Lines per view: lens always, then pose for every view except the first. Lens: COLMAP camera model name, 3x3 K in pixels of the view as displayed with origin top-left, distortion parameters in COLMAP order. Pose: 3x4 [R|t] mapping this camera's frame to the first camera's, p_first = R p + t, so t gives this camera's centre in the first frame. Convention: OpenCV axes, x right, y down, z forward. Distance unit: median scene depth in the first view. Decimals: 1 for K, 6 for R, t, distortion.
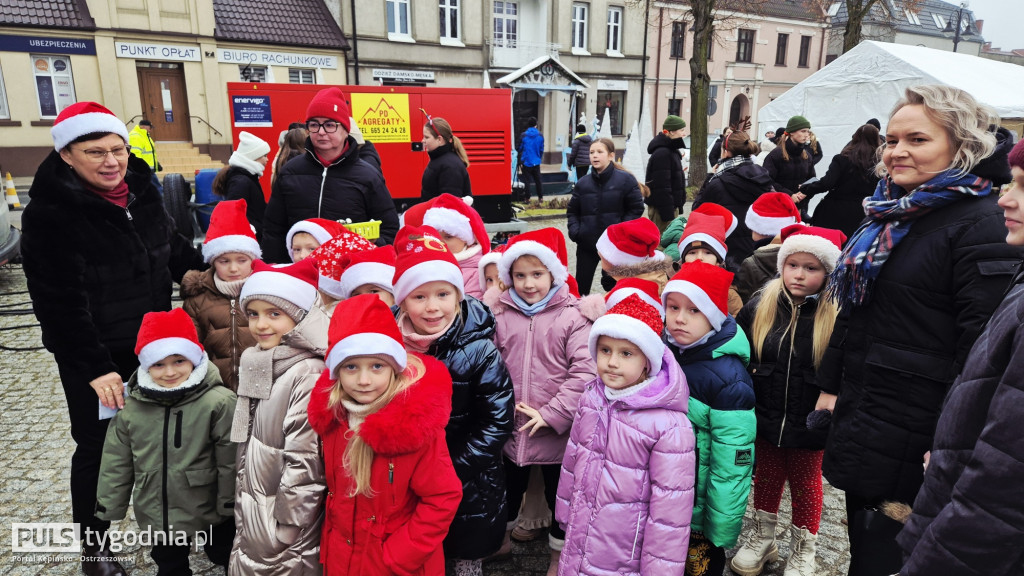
lens RADIAL K [[662.8, 0, 517.6], [0, 662.8, 298.2], [0, 0, 1]] dist [0.050256, -0.023209]
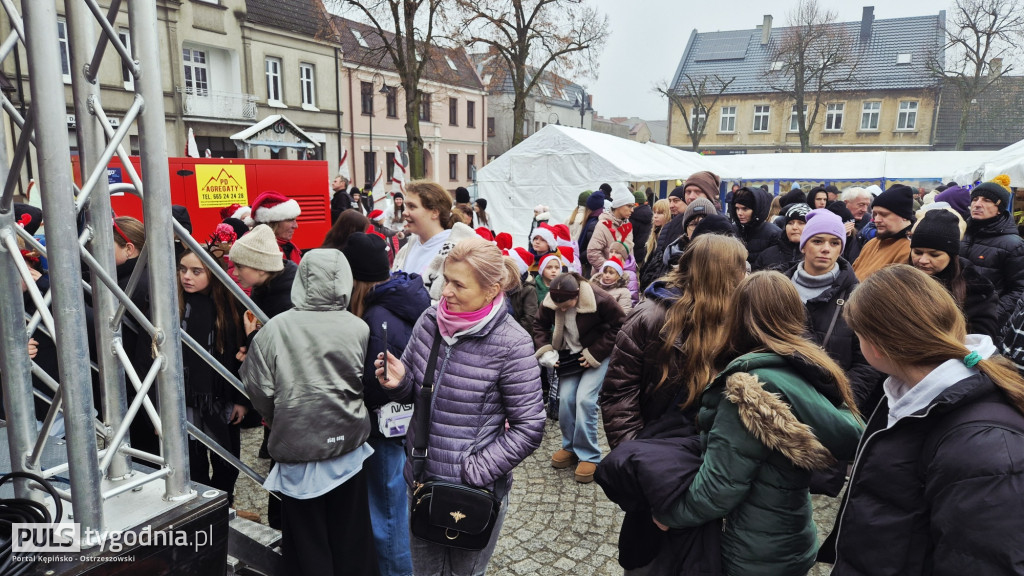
lens RADIAL K [[709.5, 0, 496.4], [0, 709.5, 294.8], [0, 0, 1]] dist [0.067627, -0.056879]
pose [[0.891644, -0.070205, 0.447260, -0.115661], [0.103536, 0.993344, -0.050484, 0.008250], [-0.440739, 0.091322, 0.892978, -0.093395]]
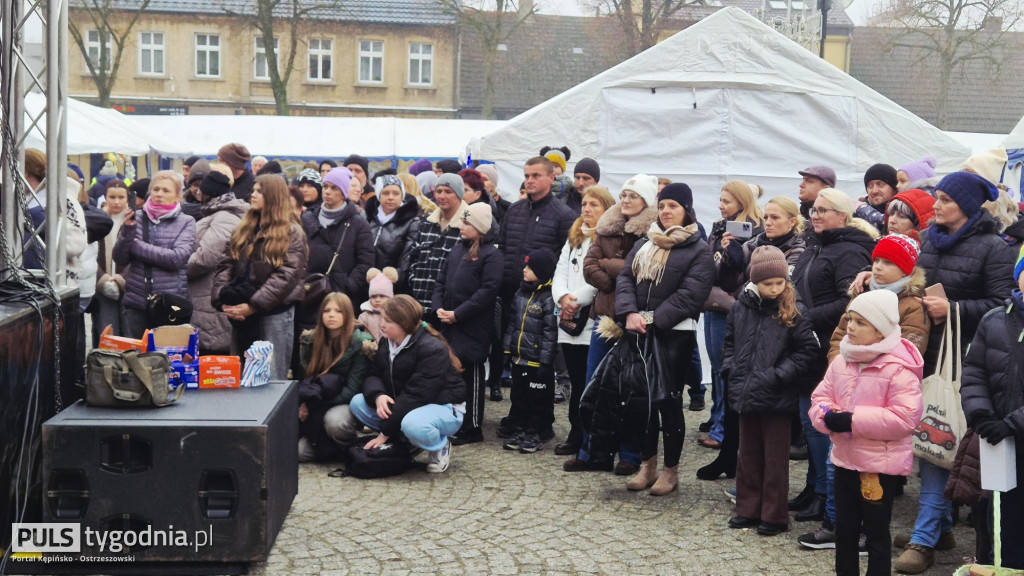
lens RADIAL K [[1399.2, 0, 494.1], [0, 1399.2, 290.8], [0, 0, 1]] dist [0.070872, 0.000000]
pose [[0.521122, -0.072654, 0.850384, -0.528836], [0.189877, 0.981269, -0.032521, 0.090913], [-0.832093, 0.178416, 0.525156, -0.402978]]
